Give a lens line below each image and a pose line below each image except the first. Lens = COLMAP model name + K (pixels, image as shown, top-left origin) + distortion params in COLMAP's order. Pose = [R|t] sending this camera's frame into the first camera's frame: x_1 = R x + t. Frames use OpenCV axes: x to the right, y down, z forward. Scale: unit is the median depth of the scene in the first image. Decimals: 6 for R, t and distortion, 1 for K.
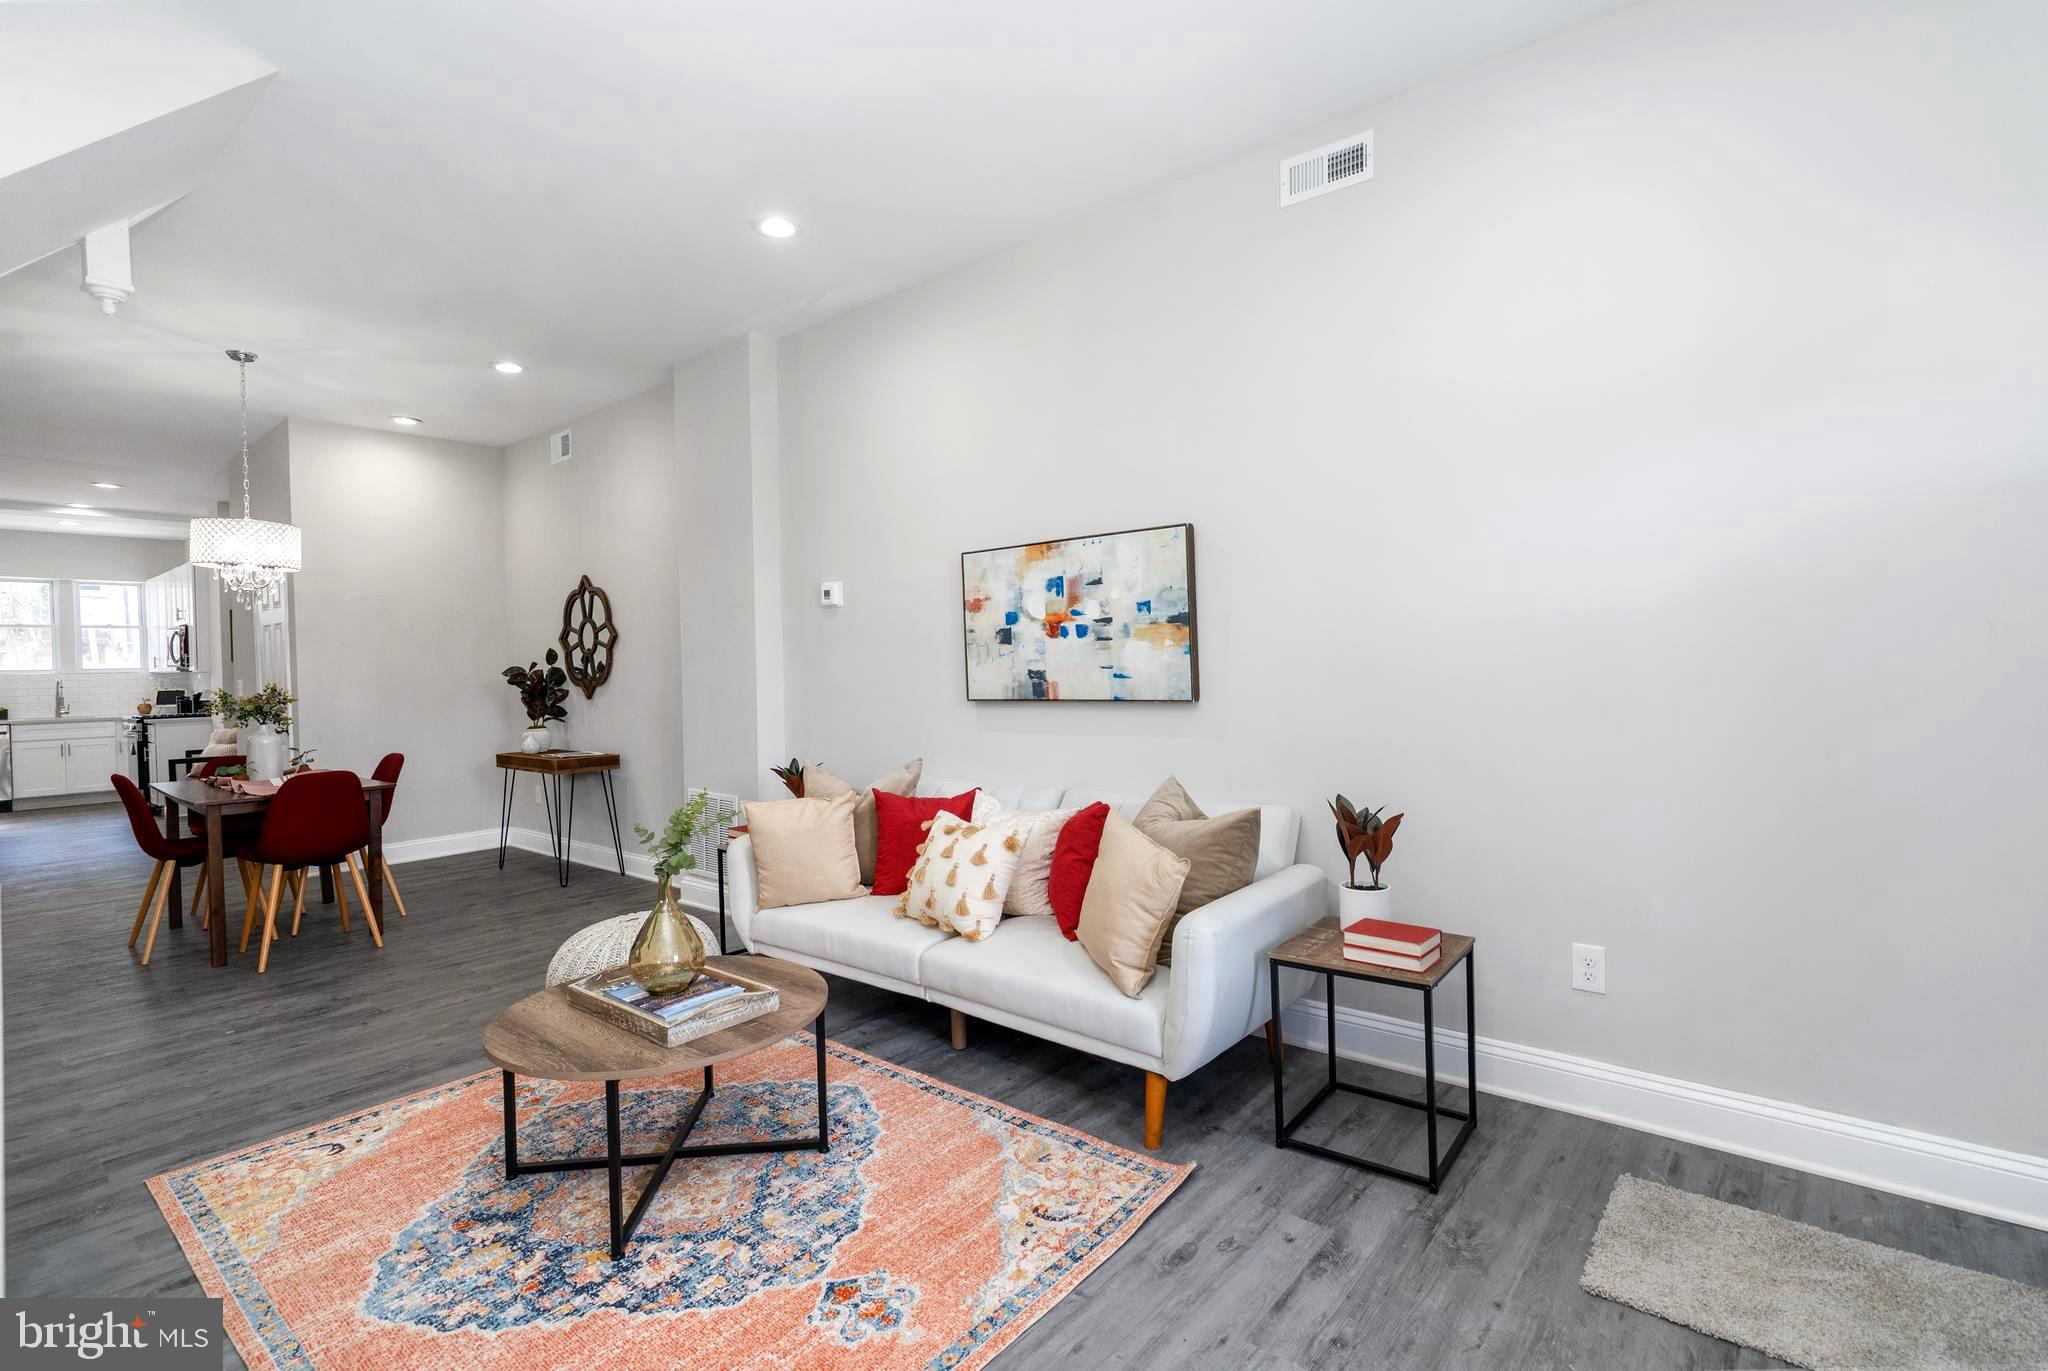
lens RADIAL K [[945.6, 0, 1027.0], [0, 945.6, 673.9], [0, 0, 1]] dist [-0.000090, 0.001124]
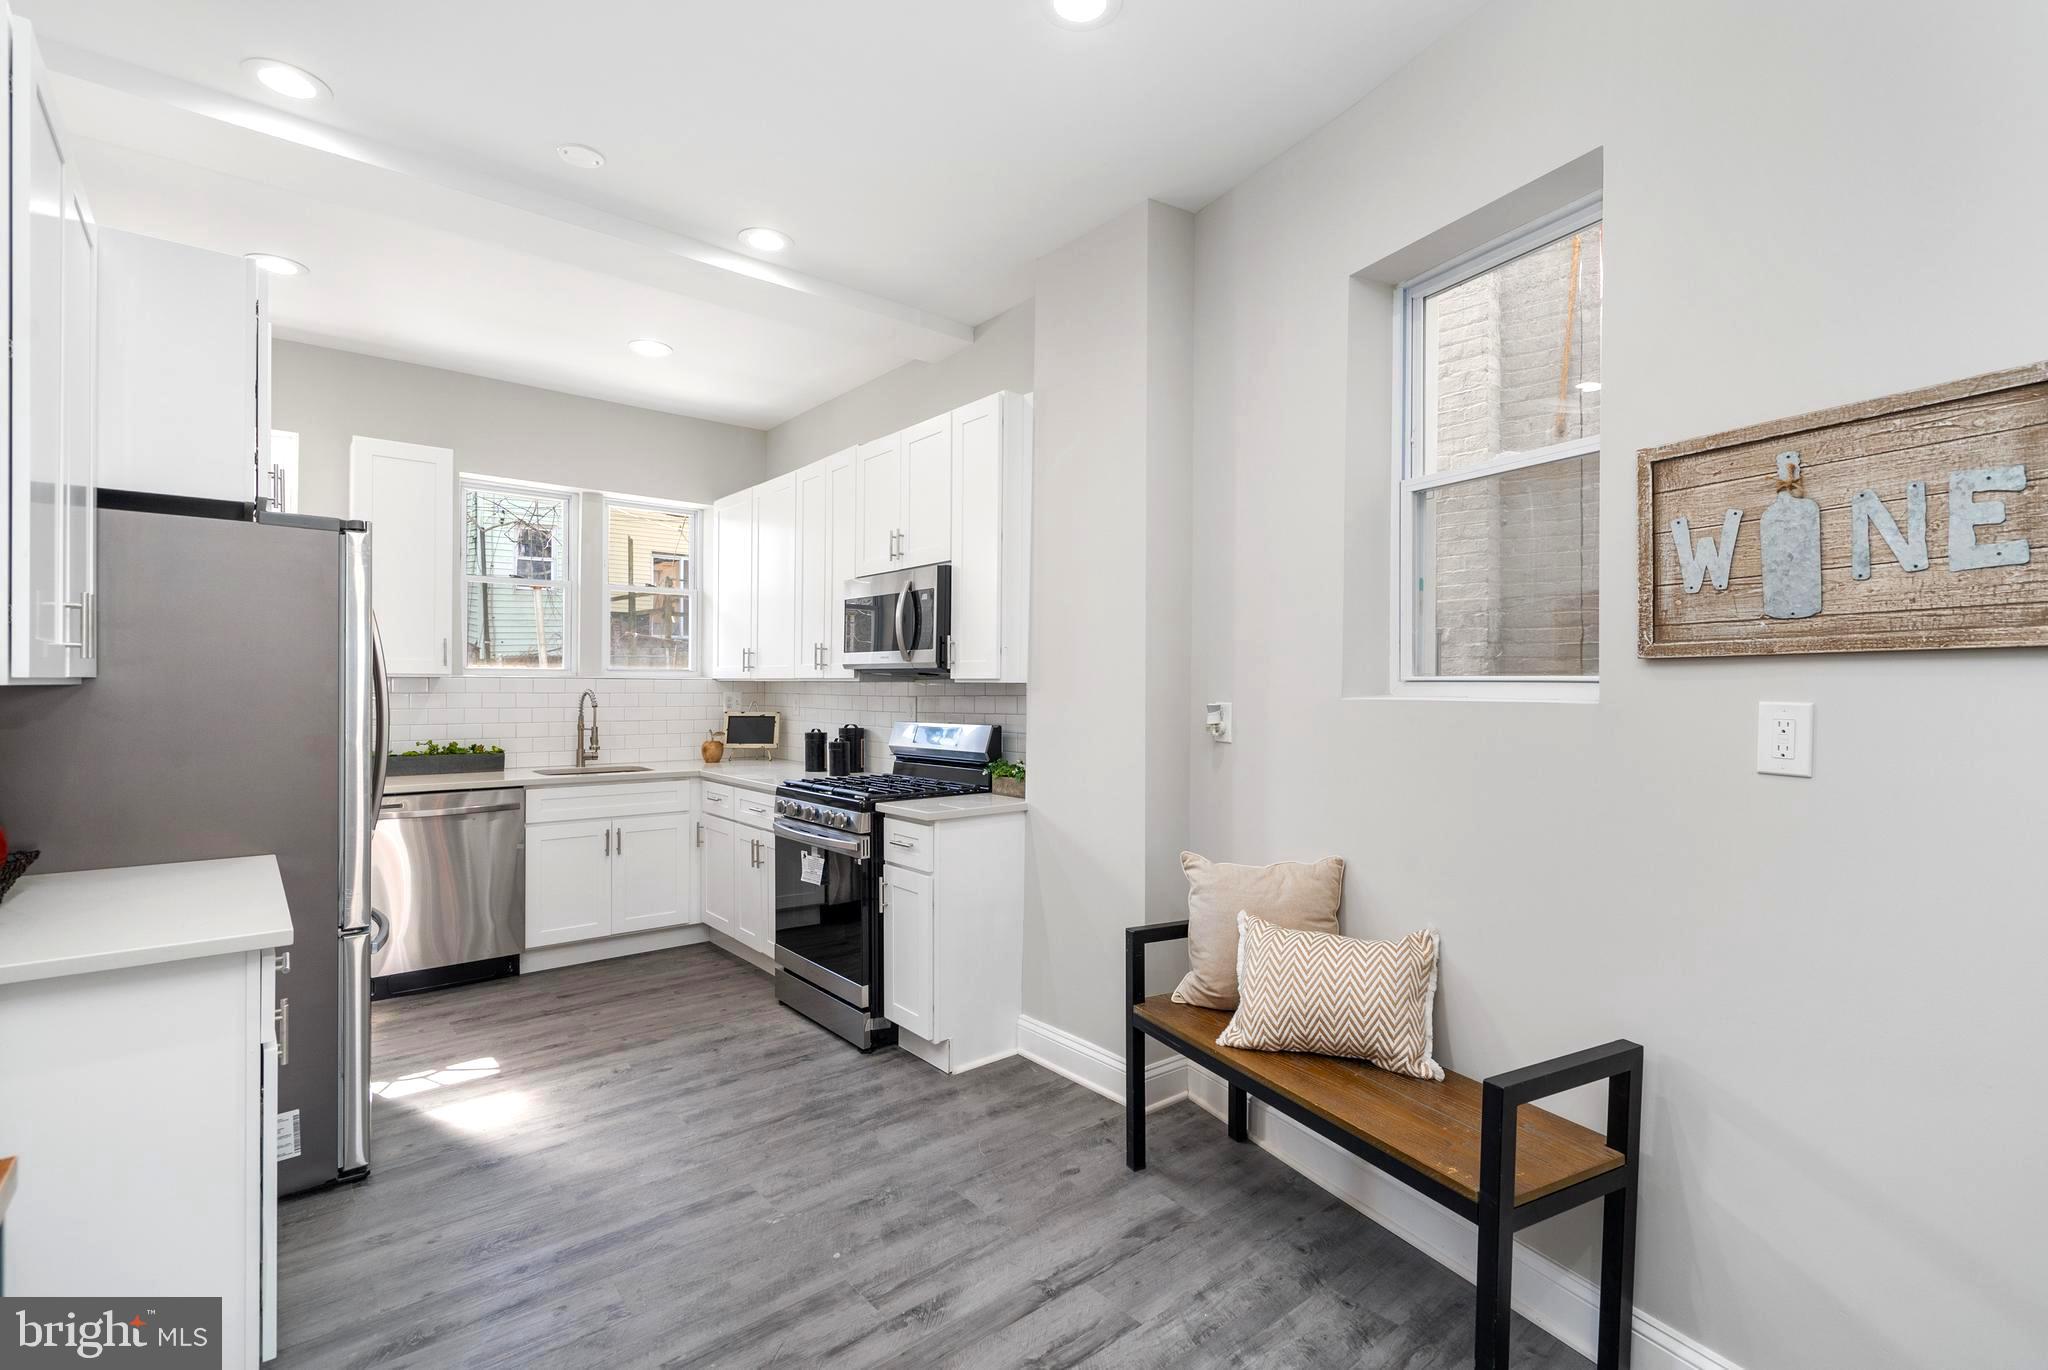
lens RADIAL K [[937.4, 0, 1031.9], [0, 937.4, 682.7], [0, 0, 1]] dist [-0.004719, 0.000626]
pose [[0.986493, 0.024224, -0.162000, -2.068899], [-0.026464, 0.999581, -0.011684, 0.004439], [0.161649, 0.015814, 0.986722, 1.614980]]
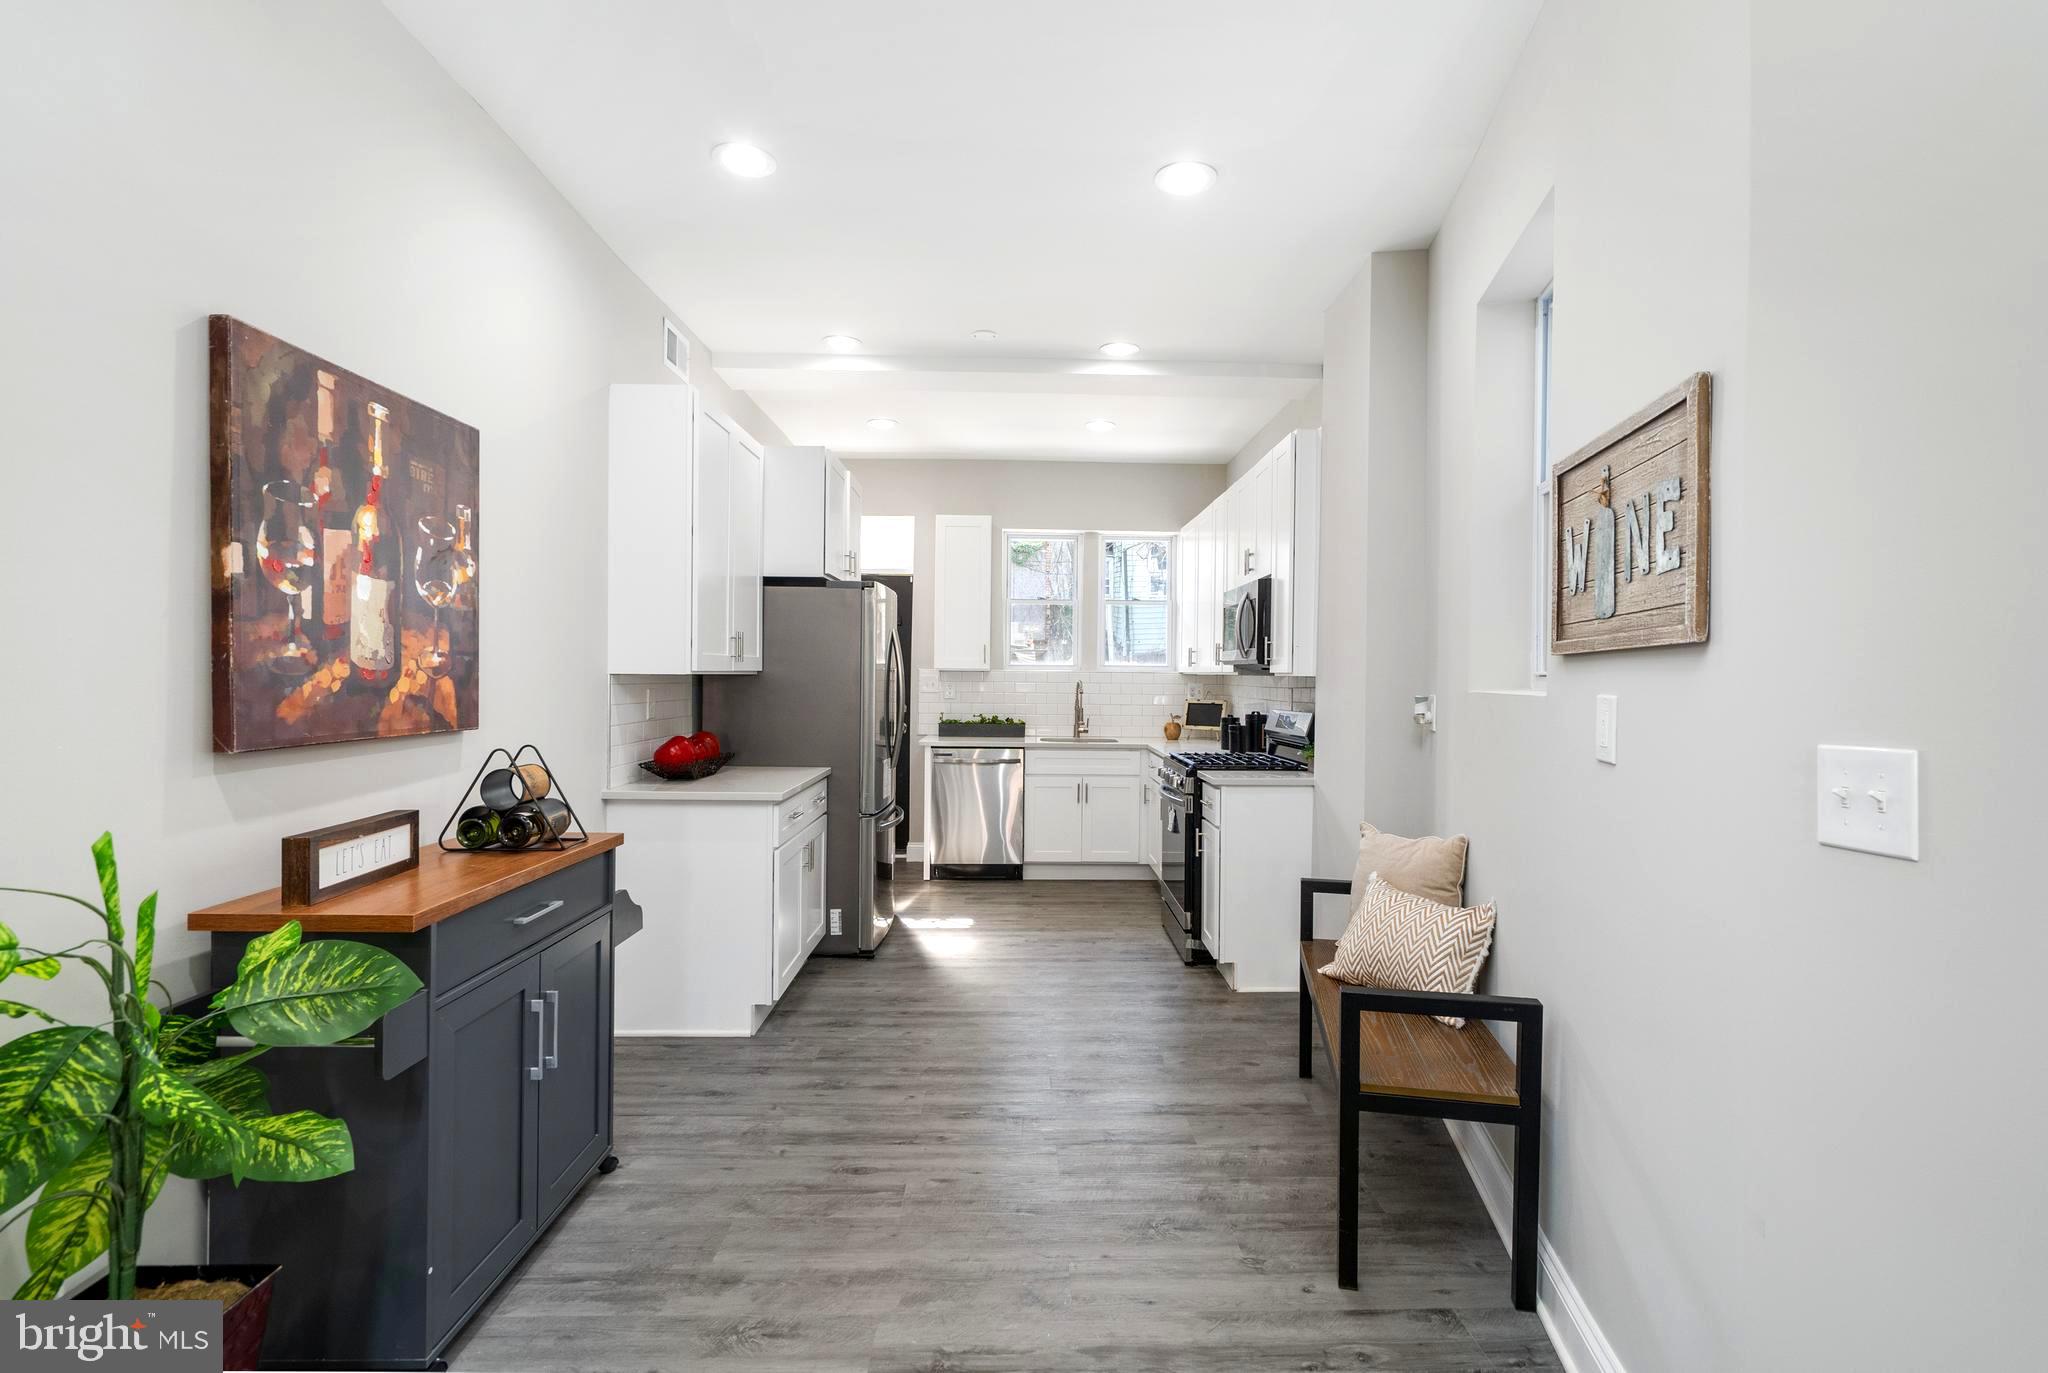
lens RADIAL K [[942.8, 0, 1035.7], [0, 942.8, 672.1], [0, 0, 1]] dist [-0.005341, -0.000173]
pose [[0.663927, 0.025273, -0.747370, -1.597091], [-0.033222, 0.999439, 0.004284, -0.005505], [0.747059, 0.021985, 0.664394, 1.563617]]
